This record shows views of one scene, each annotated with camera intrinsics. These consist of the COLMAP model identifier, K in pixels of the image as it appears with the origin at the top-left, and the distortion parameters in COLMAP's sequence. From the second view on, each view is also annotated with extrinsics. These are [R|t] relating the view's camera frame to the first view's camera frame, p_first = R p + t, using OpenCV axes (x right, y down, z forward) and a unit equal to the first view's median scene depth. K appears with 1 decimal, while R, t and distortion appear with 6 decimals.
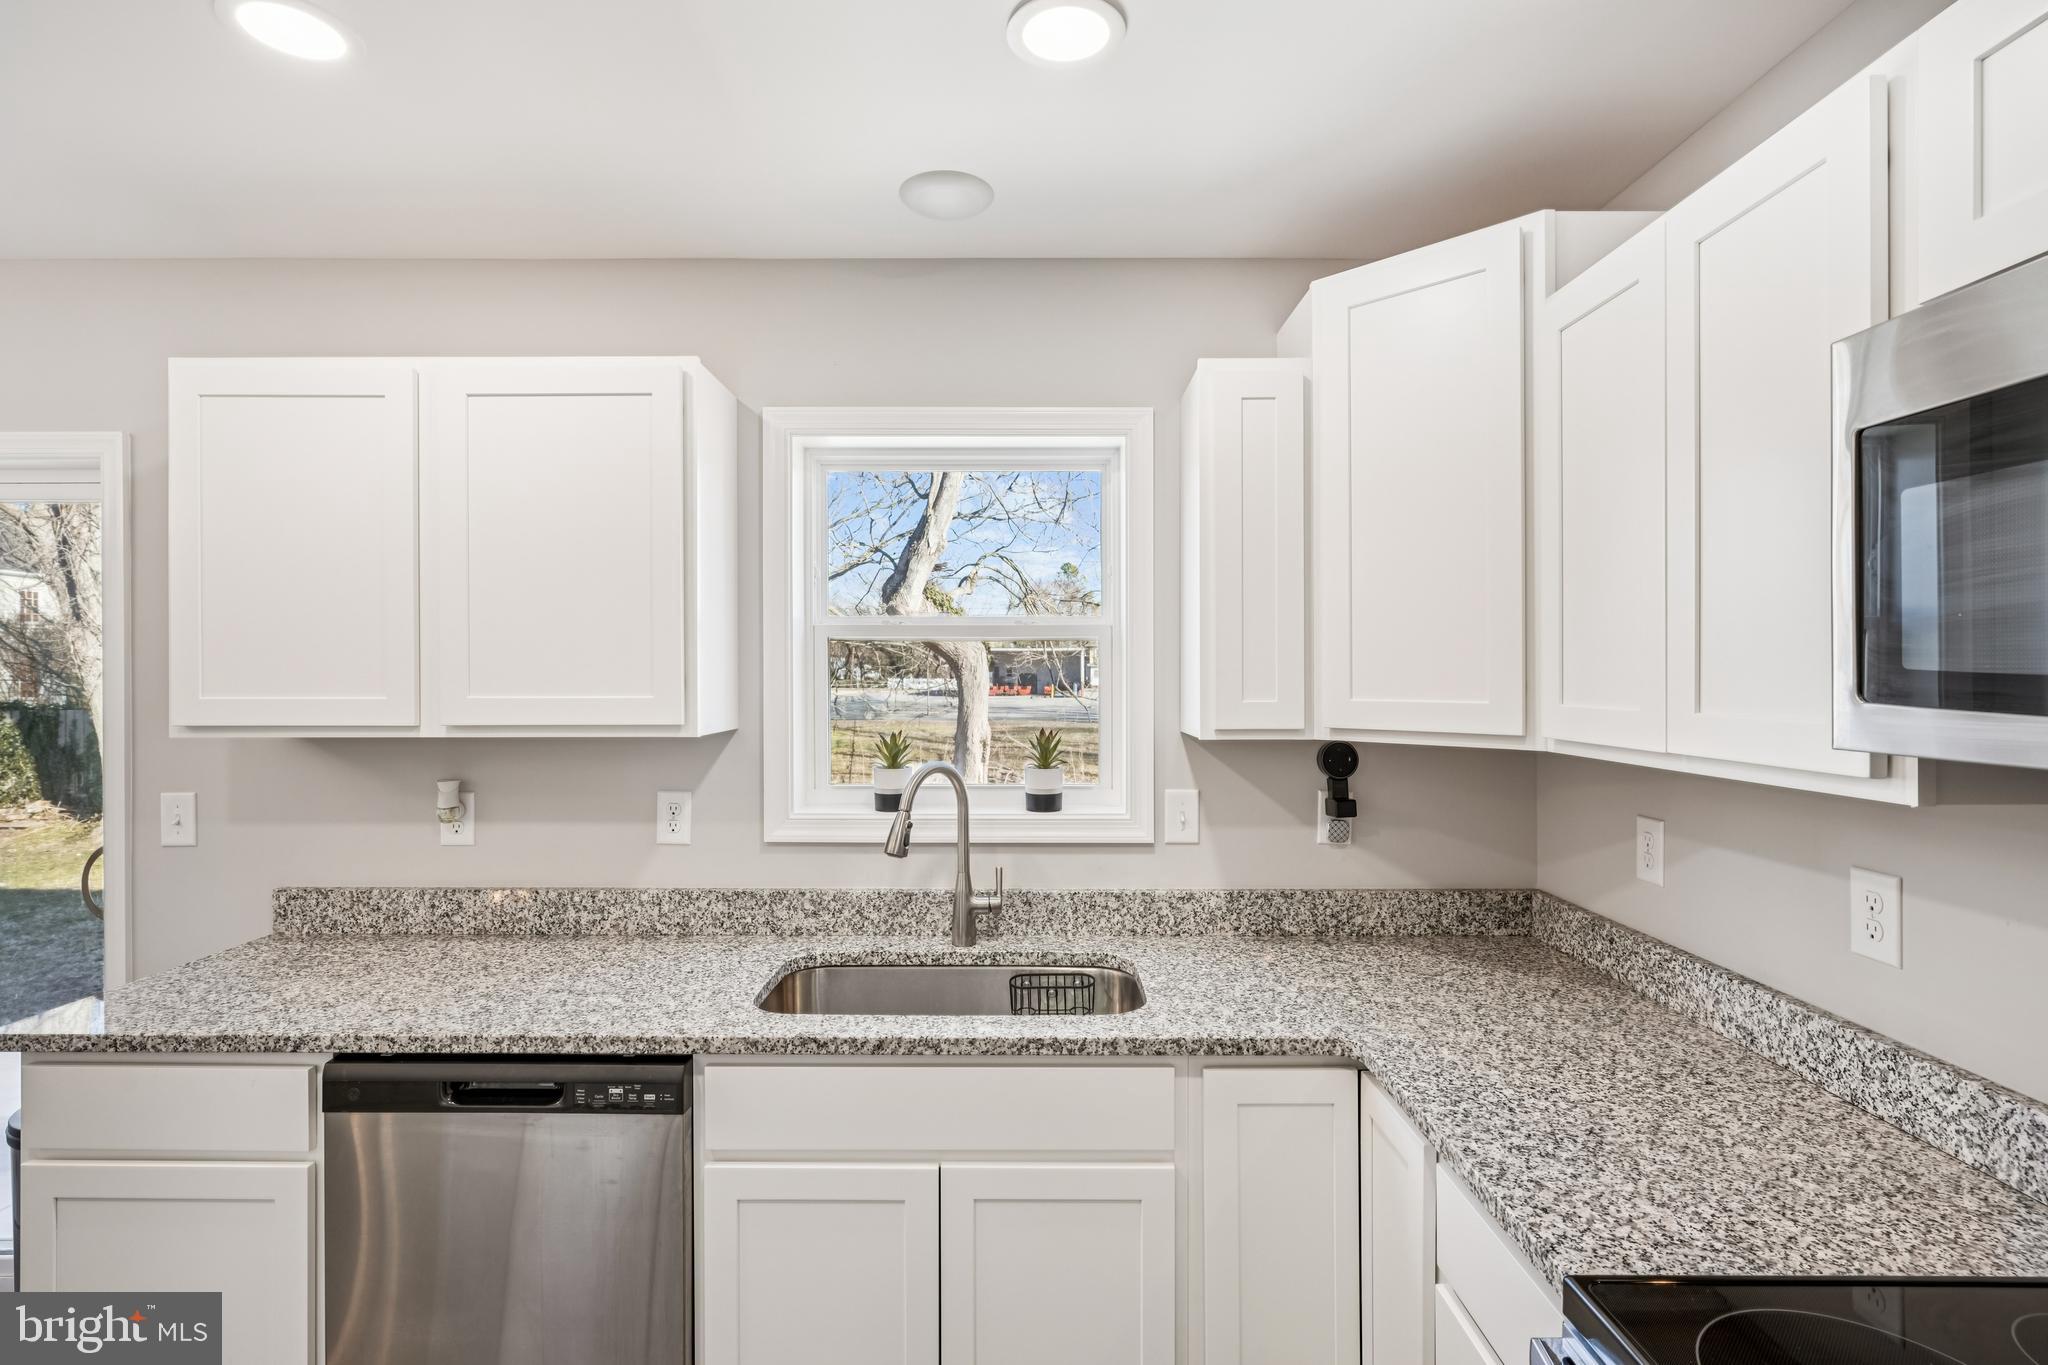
lens RADIAL K [[983.2, 0, 1020.8], [0, 983.2, 686.3], [0, 0, 1]] dist [-0.011074, 0.006742]
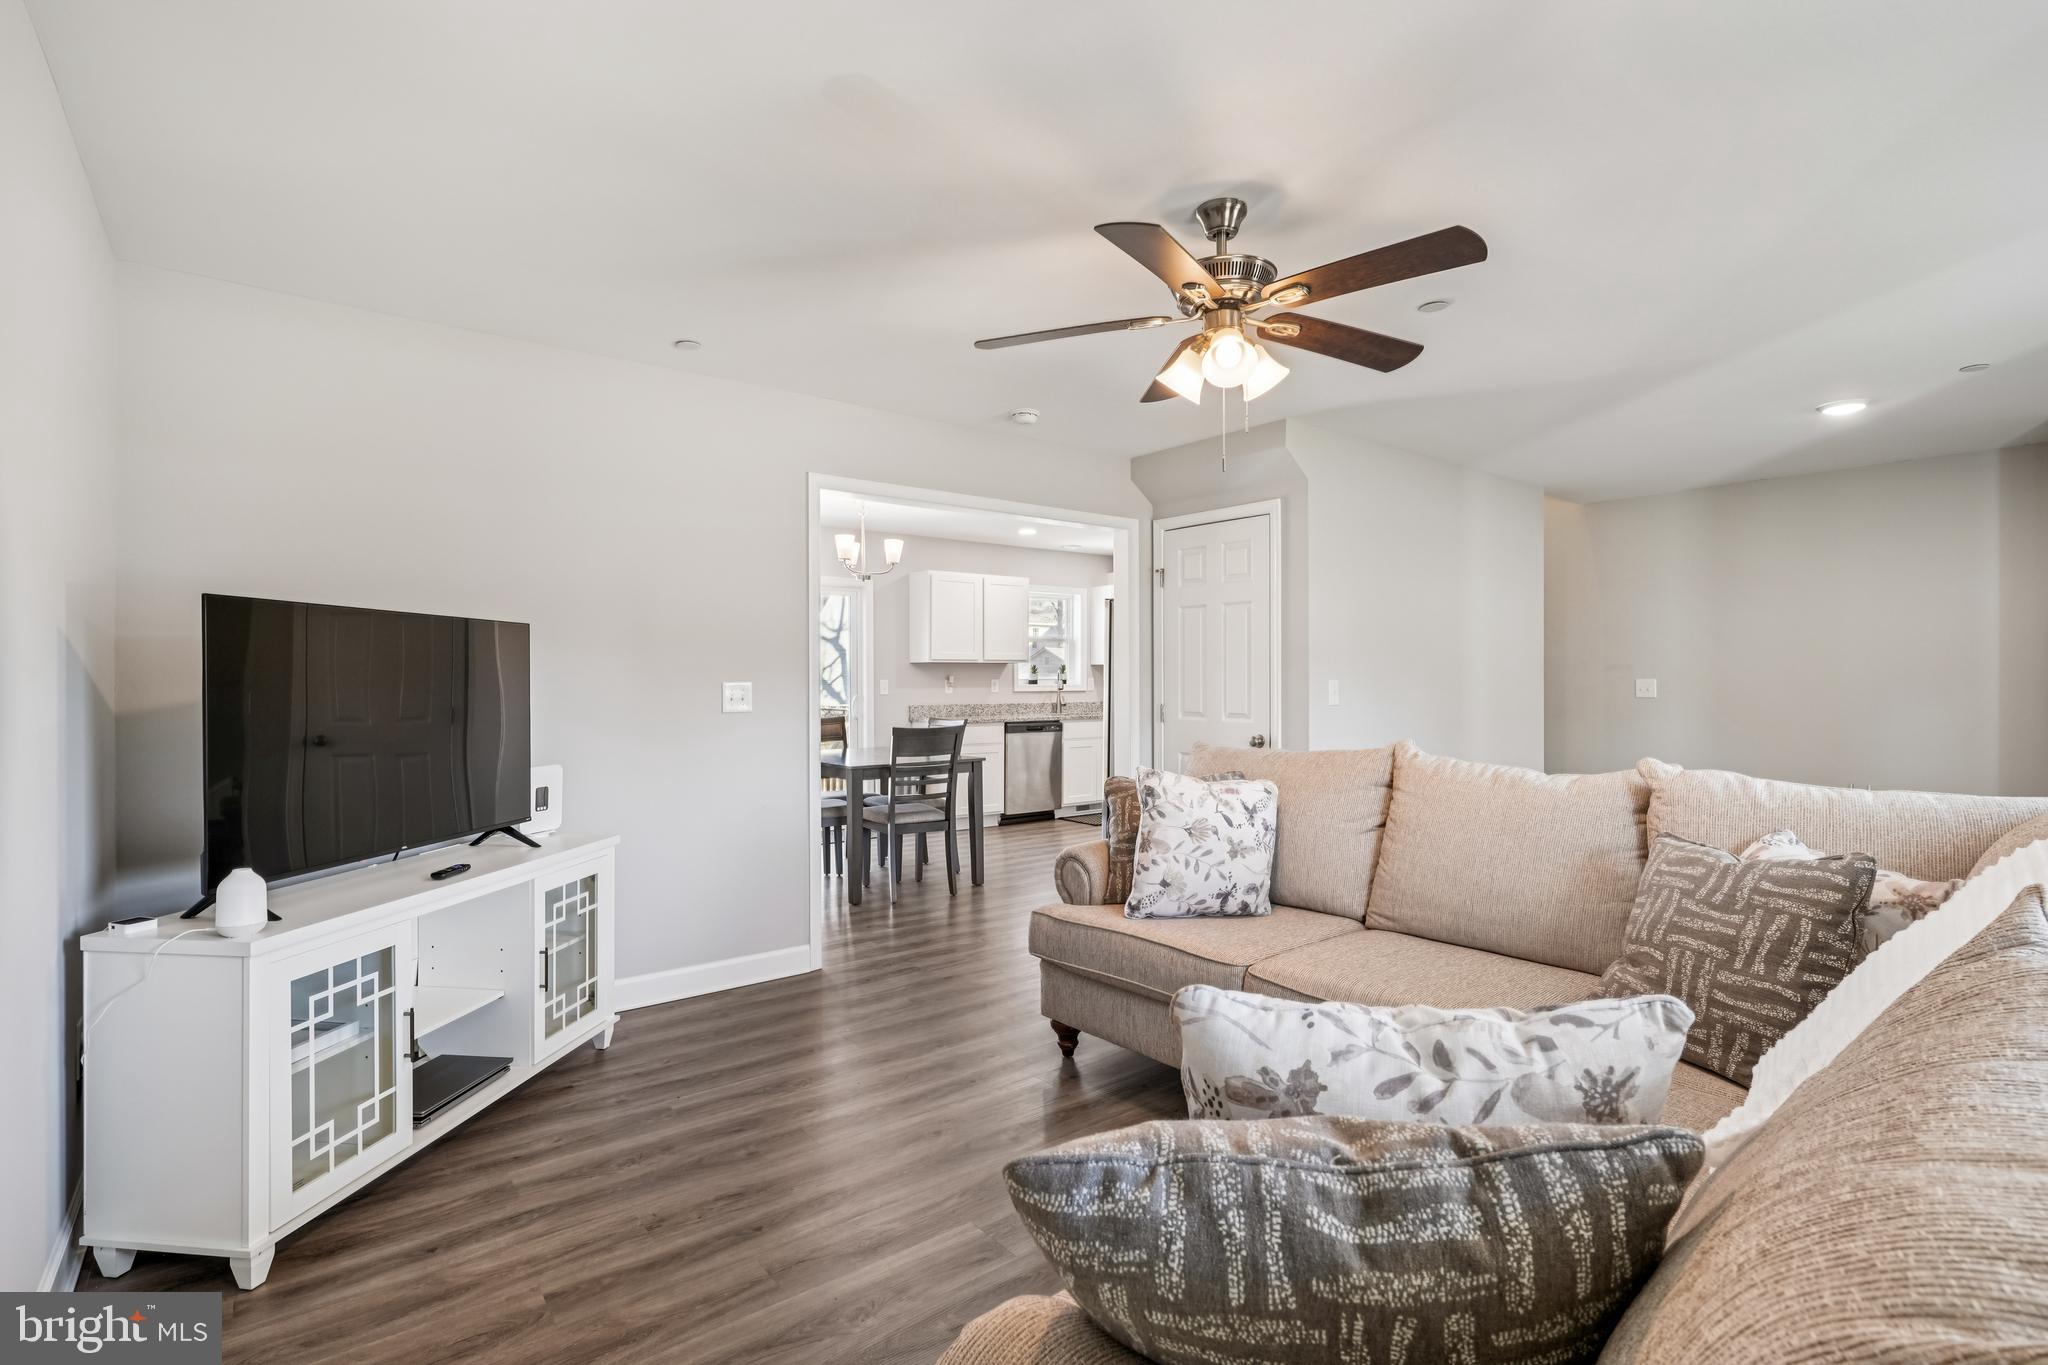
lens RADIAL K [[973.7, 0, 1011.2], [0, 973.7, 698.8], [0, 0, 1]] dist [-0.013575, 0.007375]
pose [[0.790011, -0.015725, 0.612890, -2.735574], [0.011335, 0.999875, 0.011044, 0.145821], [-0.612987, -0.001778, 0.790091, -2.153351]]
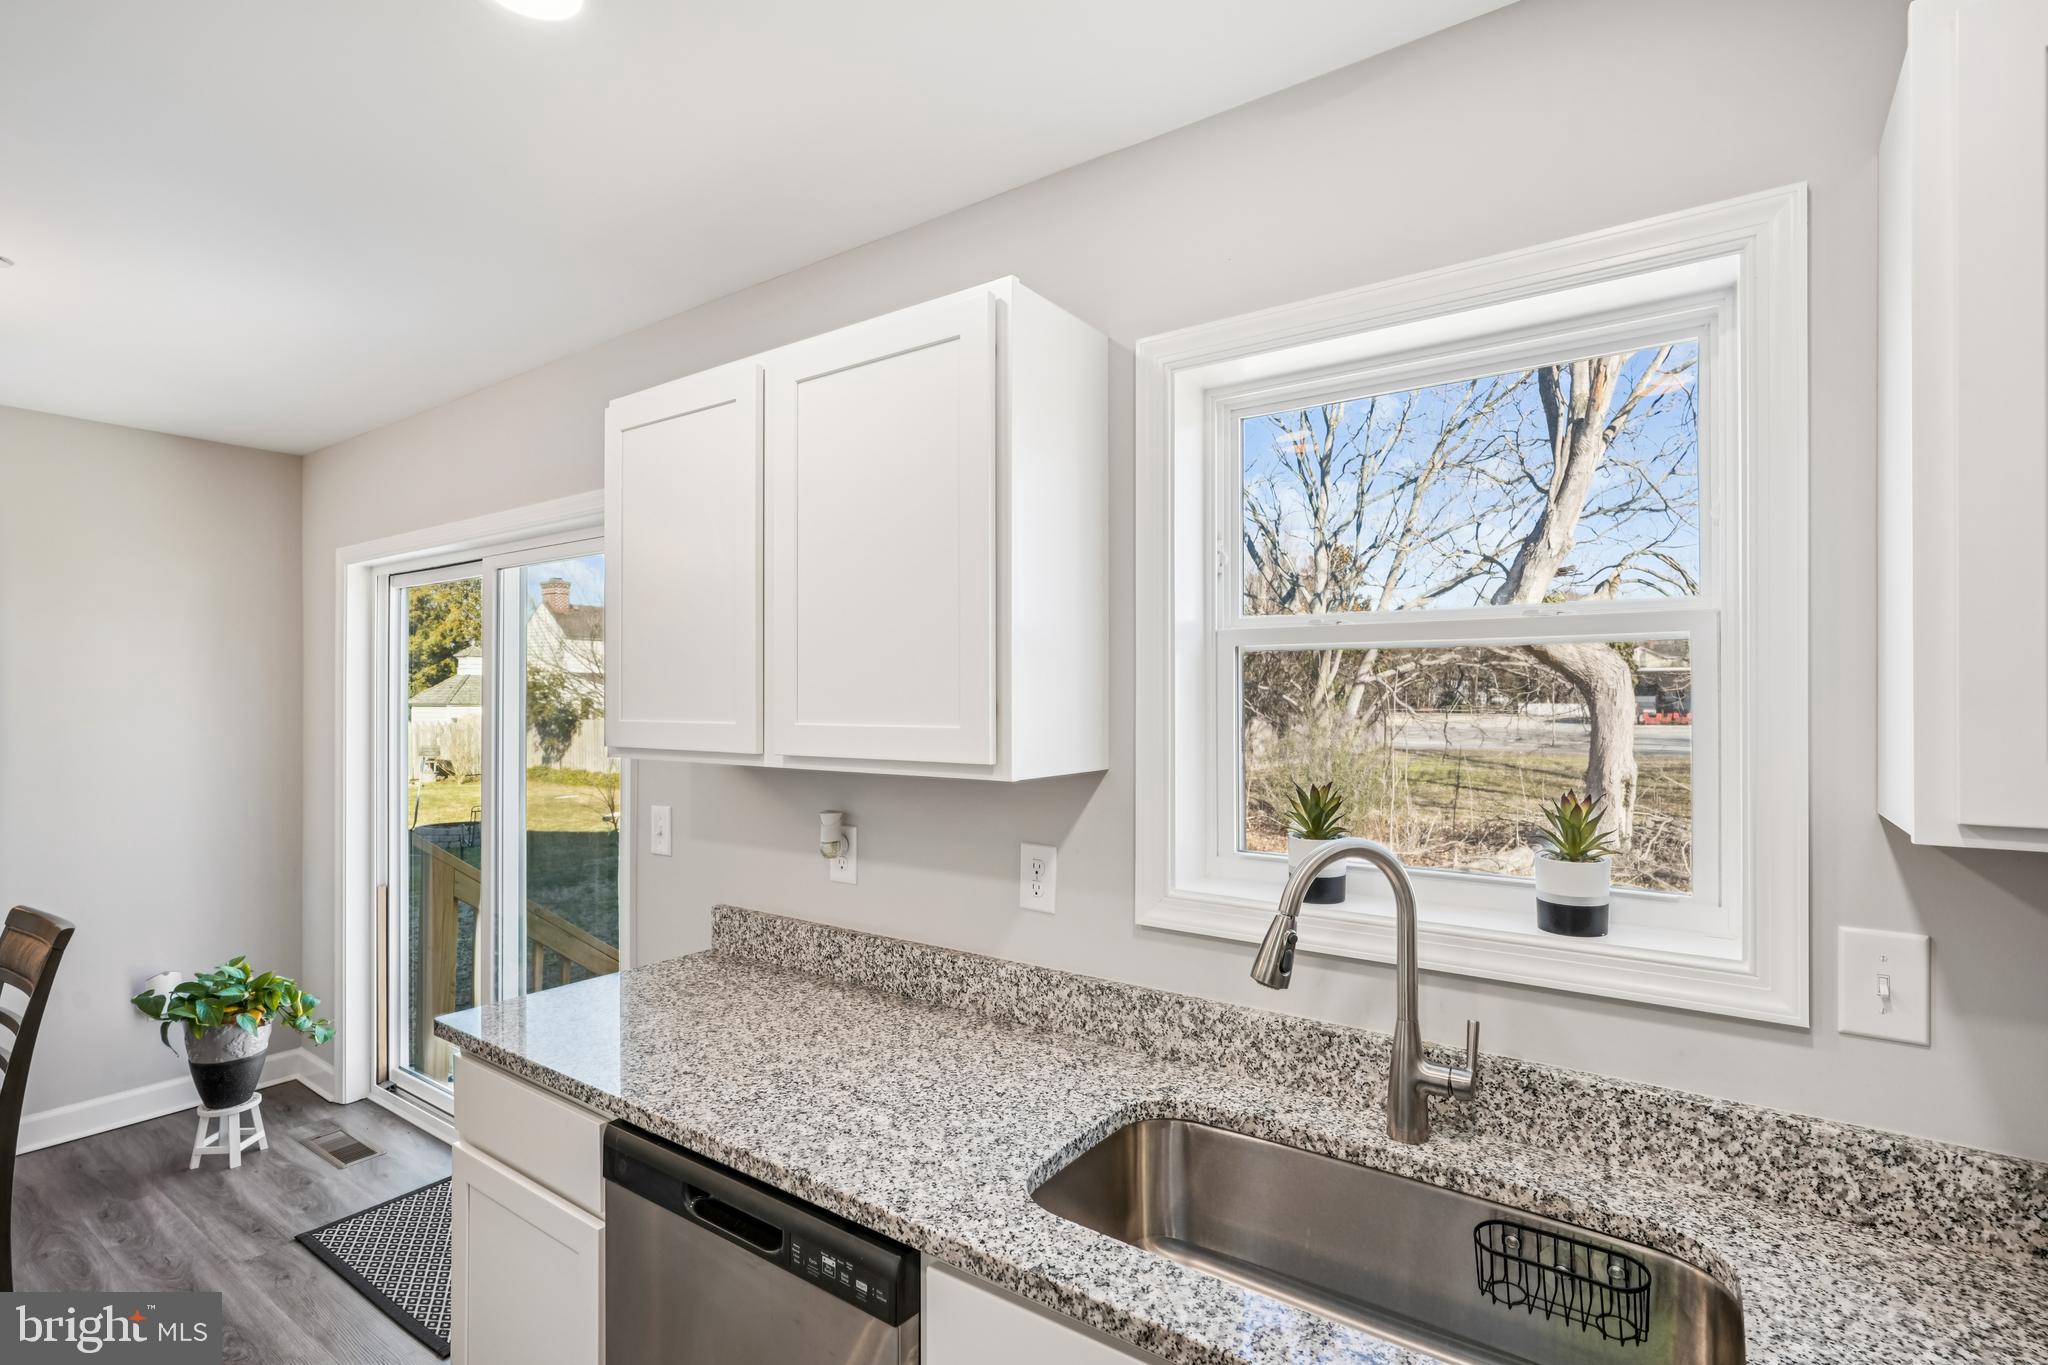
lens RADIAL K [[973.7, 0, 1011.2], [0, 973.7, 698.8], [0, 0, 1]] dist [-0.013575, 0.007375]
pose [[0.815282, 0.001076, -0.579063, 0.088965], [-0.007921, 0.999925, -0.009295, -0.004243], [0.579010, 0.012165, 0.815230, 0.347359]]
